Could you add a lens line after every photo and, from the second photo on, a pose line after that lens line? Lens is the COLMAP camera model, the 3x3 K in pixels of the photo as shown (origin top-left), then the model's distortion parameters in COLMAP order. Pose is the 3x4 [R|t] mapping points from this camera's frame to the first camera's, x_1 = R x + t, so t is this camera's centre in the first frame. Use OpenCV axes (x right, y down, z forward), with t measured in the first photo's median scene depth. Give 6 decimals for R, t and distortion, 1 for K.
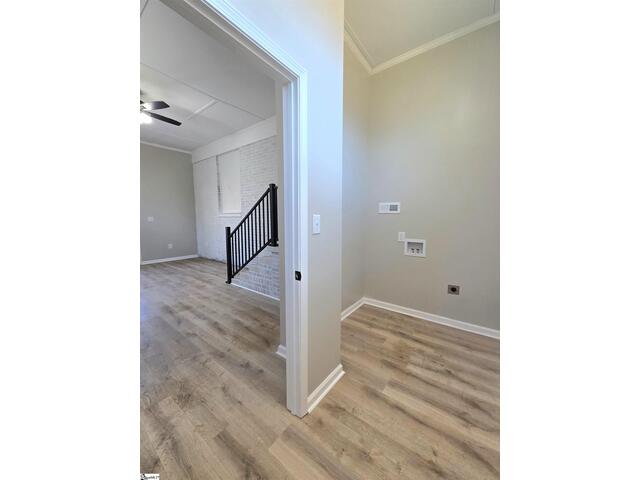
lens RADIAL K [[204.9, 0, 330.0], [0, 204.9, 241.1], [0, 0, 1]] dist [-0.025767, -0.000007]
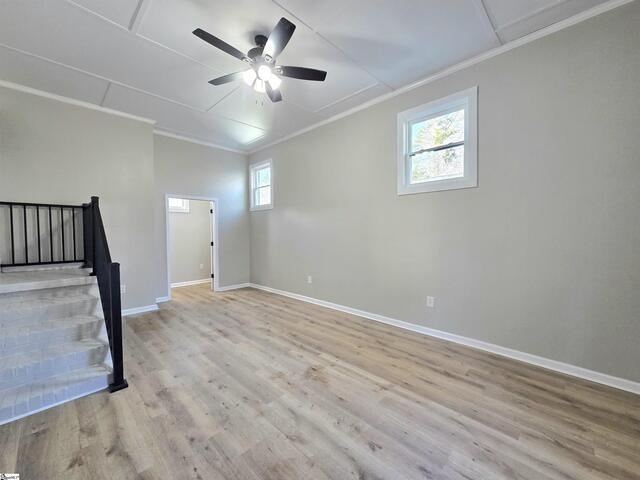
lens RADIAL K [[260.6, 0, 318.8], [0, 260.6, 238.1], [0, 0, 1]] dist [0.001842, 0.000366]
pose [[-0.984554, -0.007085, 0.174938, -1.068218], [0.018224, 0.989607, 0.142642, -0.200913], [-0.174130, 0.143626, -0.974192, 1.501700]]
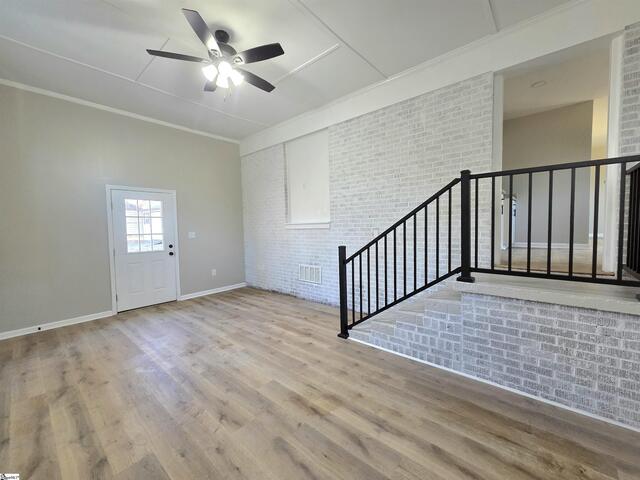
lens RADIAL K [[260.6, 0, 318.8], [0, 260.6, 238.1], [0, 0, 1]] dist [0.001842, 0.000366]
pose [[0.992633, -0.024956, -0.118565, -0.489993], [0.017172, 0.997657, -0.066225, -0.042881], [0.119940, 0.063701, 0.990735, 0.201455]]
